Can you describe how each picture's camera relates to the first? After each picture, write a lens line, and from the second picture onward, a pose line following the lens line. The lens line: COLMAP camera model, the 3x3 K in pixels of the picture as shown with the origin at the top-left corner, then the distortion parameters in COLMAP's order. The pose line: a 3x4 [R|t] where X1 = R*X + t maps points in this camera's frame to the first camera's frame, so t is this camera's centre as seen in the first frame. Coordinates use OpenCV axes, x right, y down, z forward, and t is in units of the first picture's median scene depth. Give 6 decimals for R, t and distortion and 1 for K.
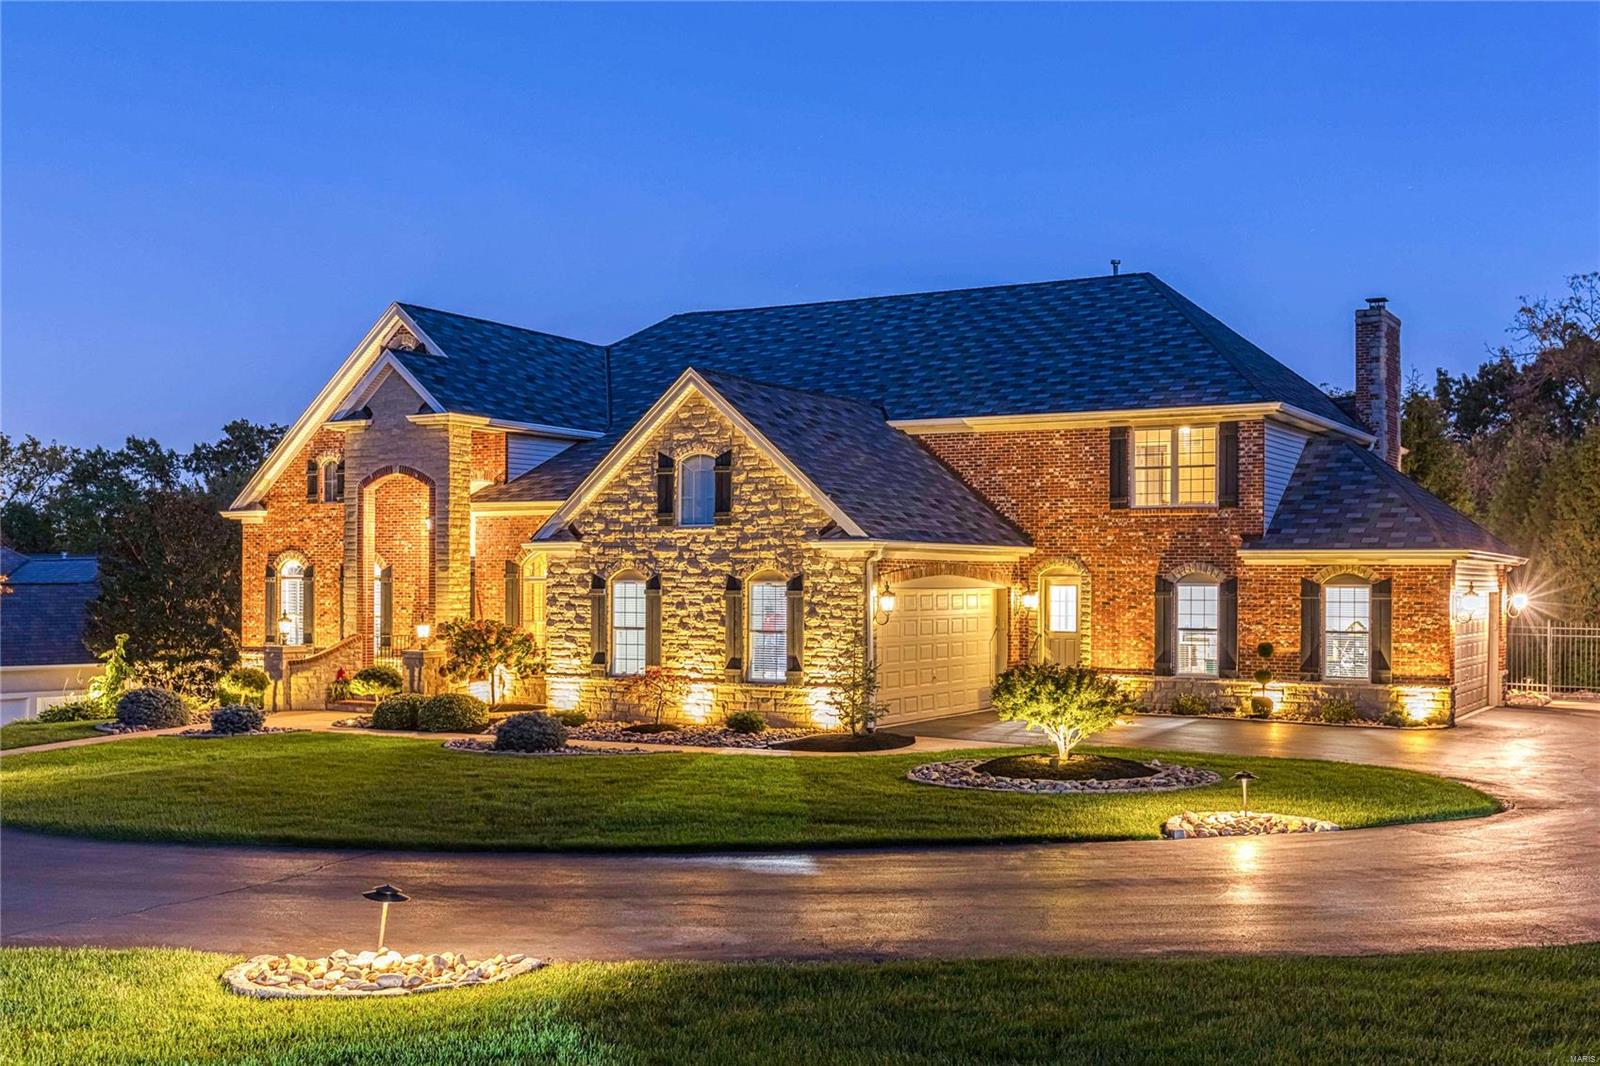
lens RADIAL K [[1340.7, 0, 799.9], [0, 1340.7, 522.3], [0, 0, 1]] dist [0.009577, 0.005577]
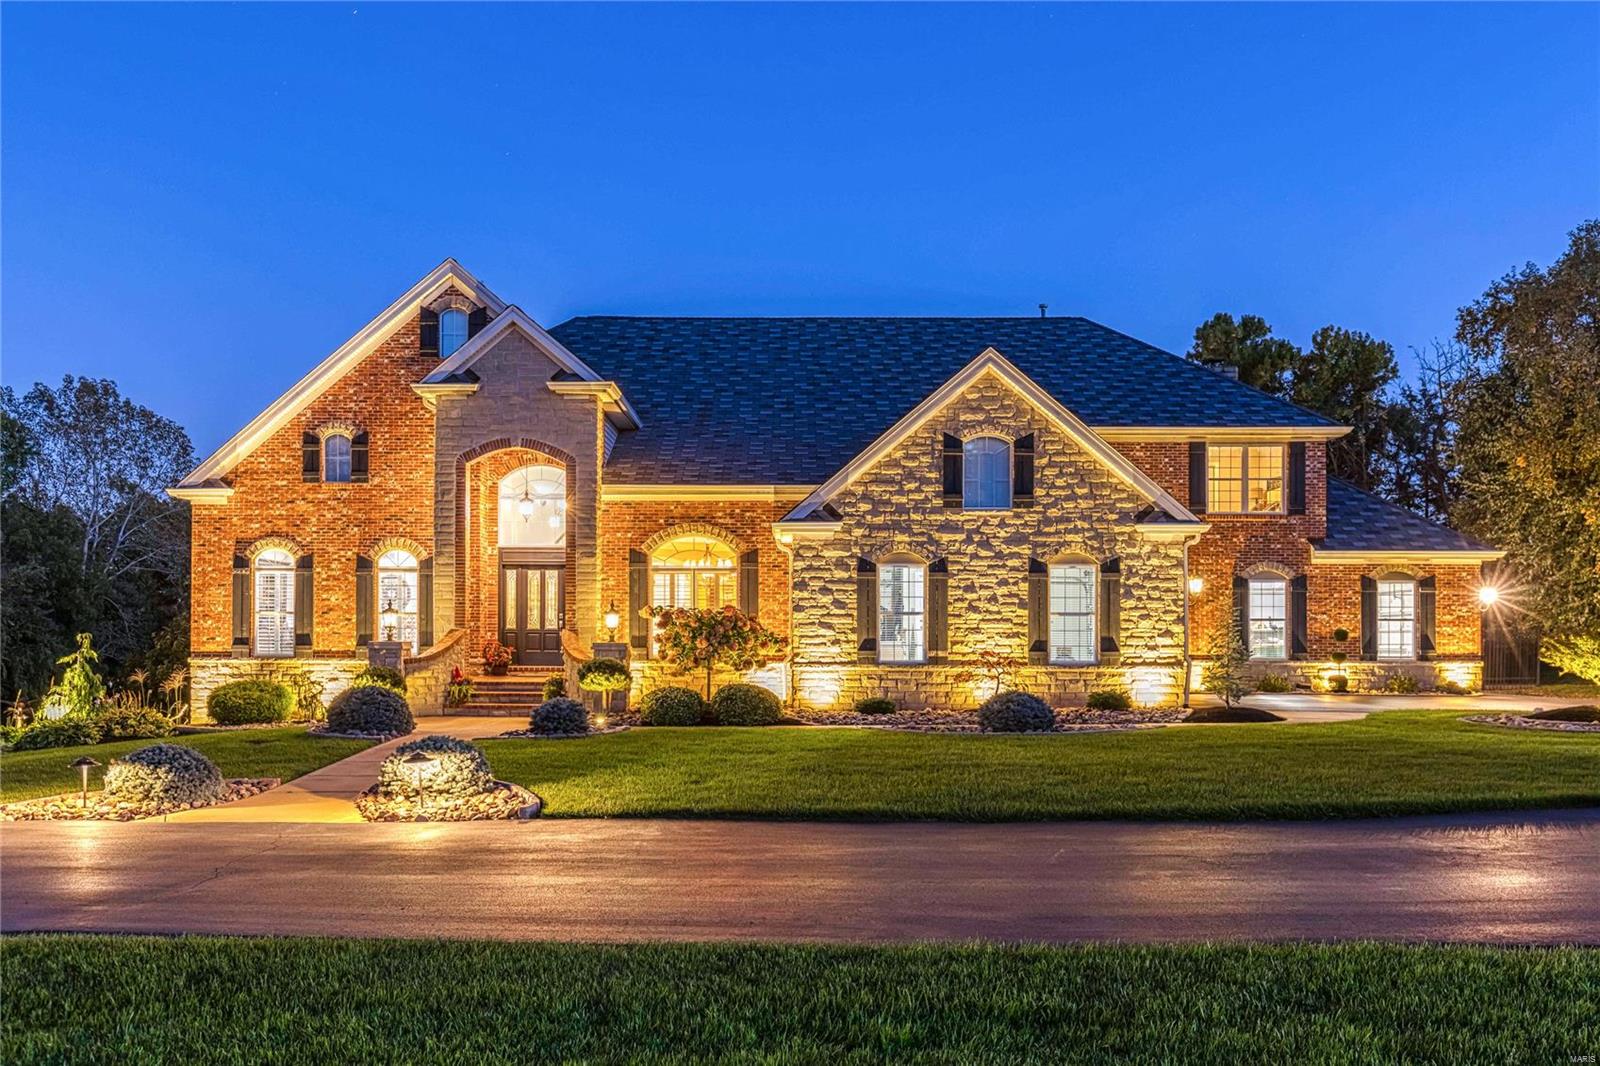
lens RADIAL K [[1196.1, 0, 801.0], [0, 1196.1, 550.0], [0, 0, 1]] dist [0.004645, -0.002677]
pose [[0.911974, 0.024597, 0.409510, -0.528509], [-0.020315, 0.999684, -0.014804, 0.046116], [-0.409744, 0.005181, 0.912186, 0.236825]]
